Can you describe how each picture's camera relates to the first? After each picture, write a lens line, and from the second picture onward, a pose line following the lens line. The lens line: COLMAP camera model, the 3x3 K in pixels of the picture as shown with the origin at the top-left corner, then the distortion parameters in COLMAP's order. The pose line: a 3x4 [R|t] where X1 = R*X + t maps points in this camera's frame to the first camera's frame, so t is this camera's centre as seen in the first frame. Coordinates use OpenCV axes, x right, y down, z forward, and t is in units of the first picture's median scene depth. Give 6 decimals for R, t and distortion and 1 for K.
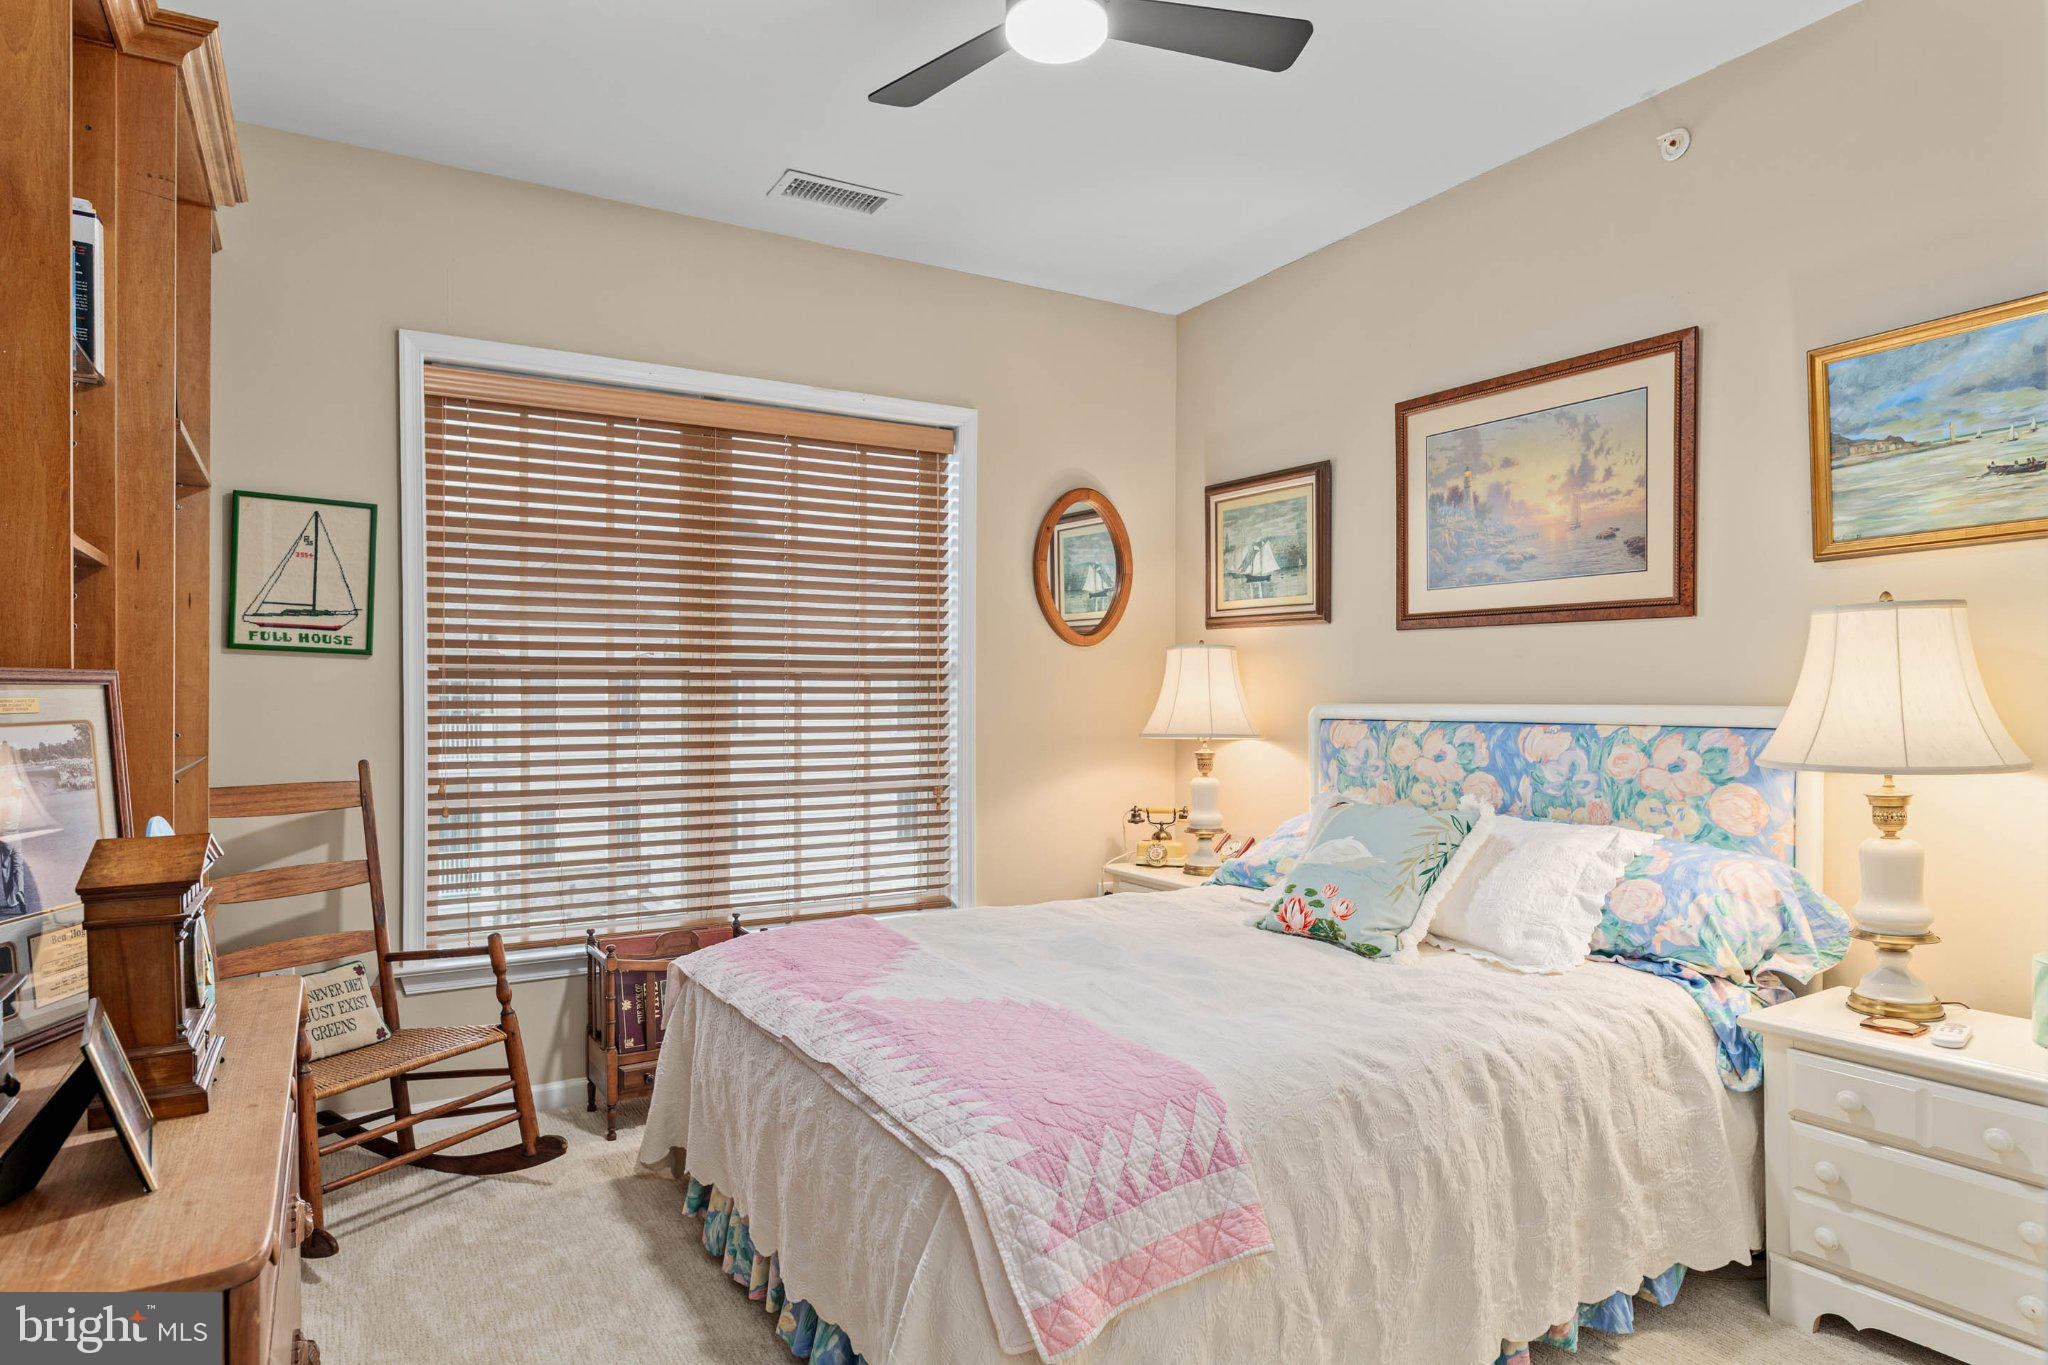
lens RADIAL K [[1178.6, 0, 1024.0], [0, 1178.6, 682.5], [0, 0, 1]] dist [0.000707, -0.002689]
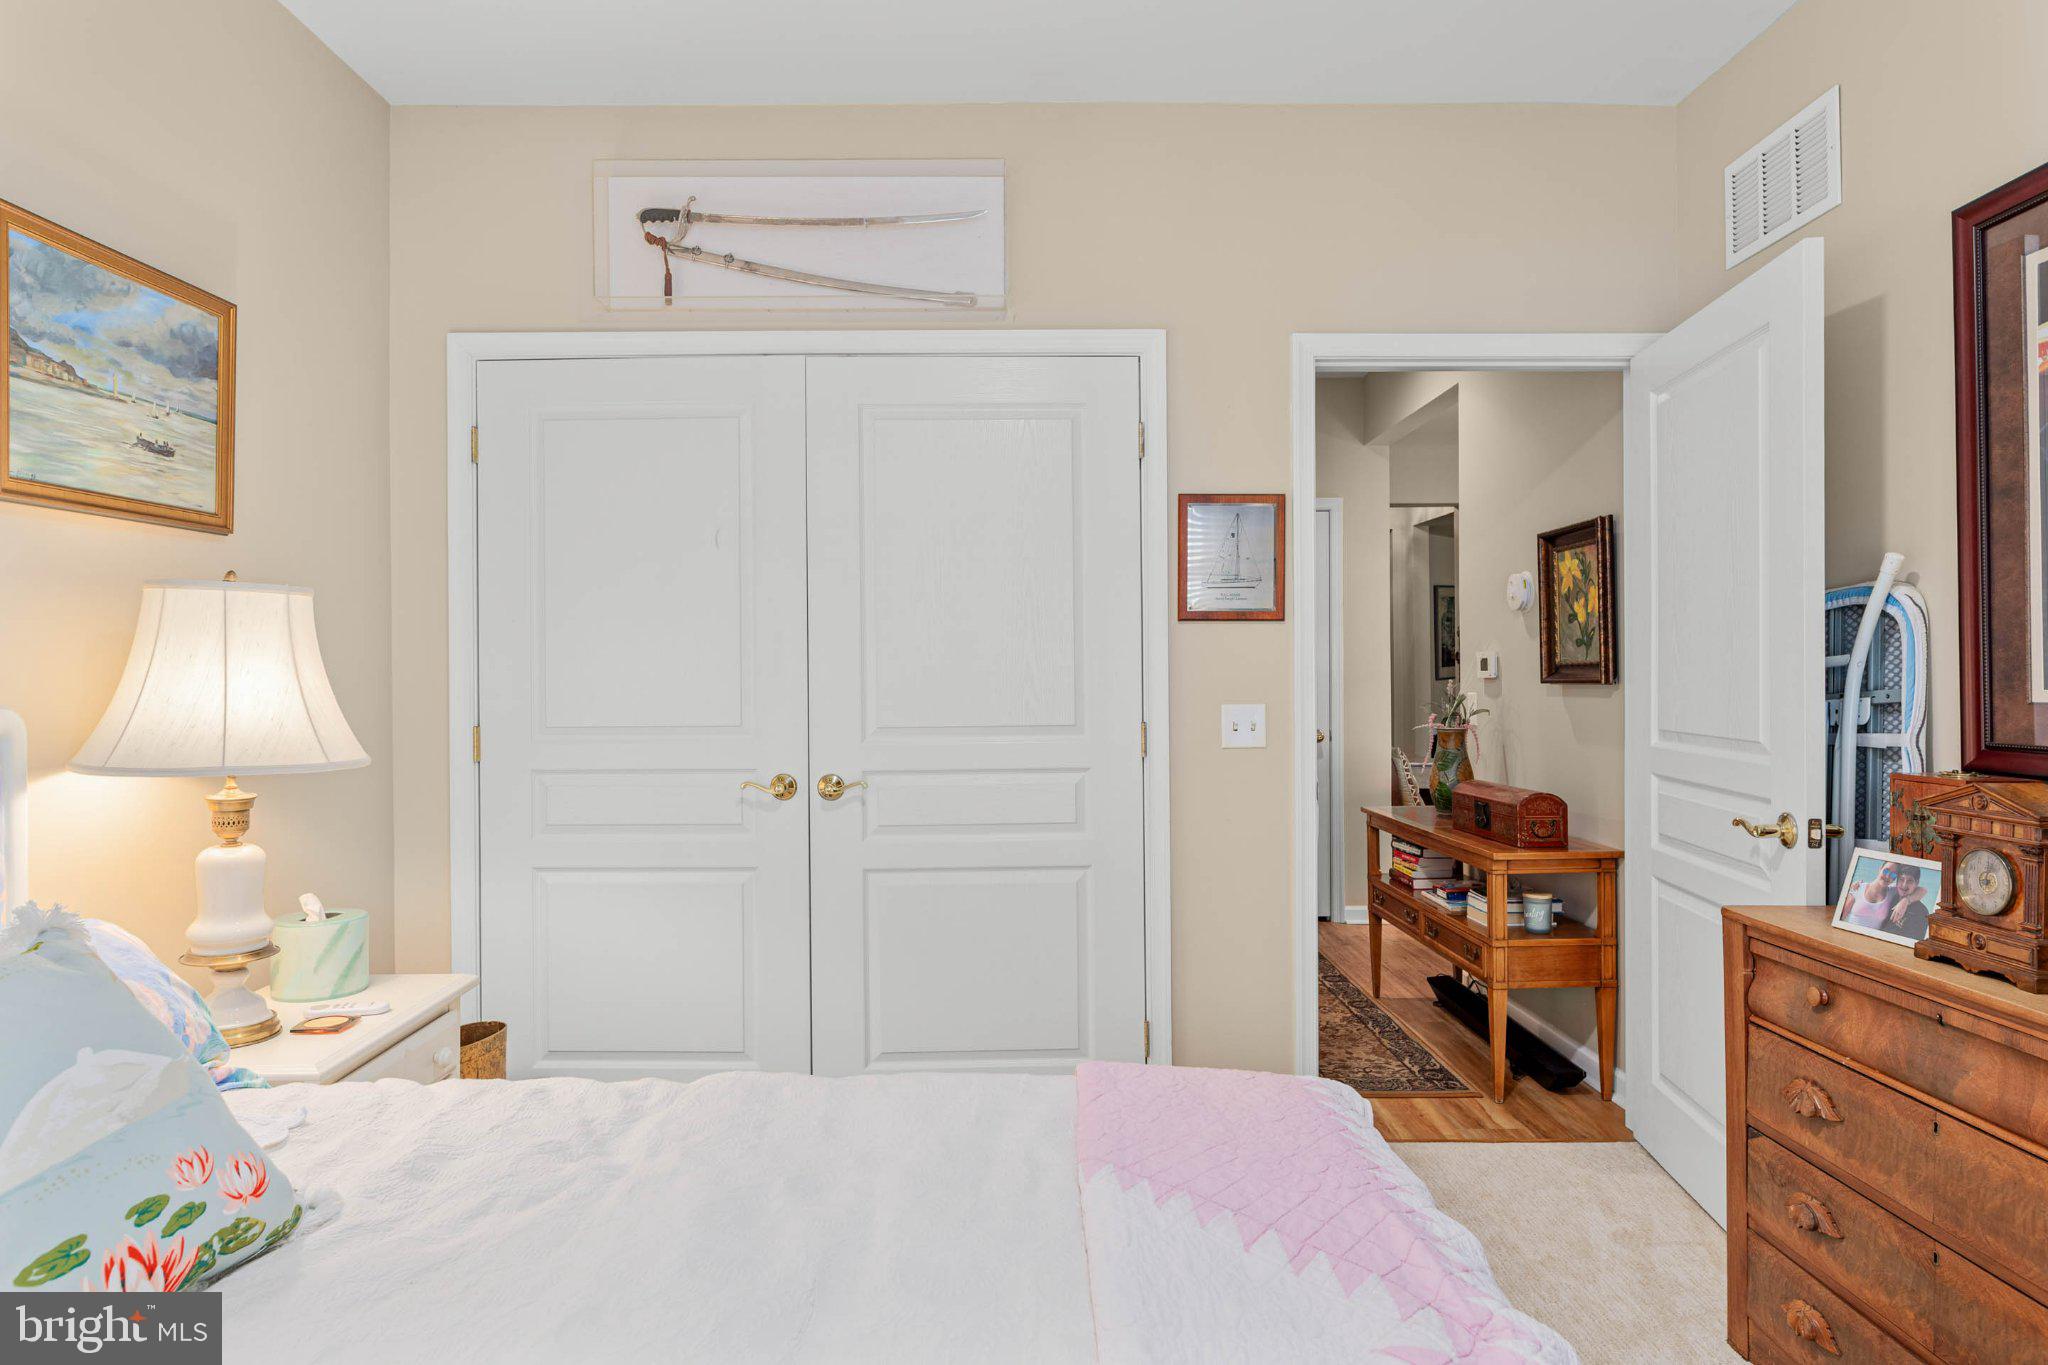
lens RADIAL K [[1178.6, 0, 1024.0], [0, 1178.6, 682.5], [0, 0, 1]] dist [0.000707, -0.002689]
pose [[-0.864888, 0.006309, 0.501926, -0.219495], [0.004174, 0.999977, -0.005377, 0.013855], [-0.501948, -0.002556, -0.864894, 1.364354]]
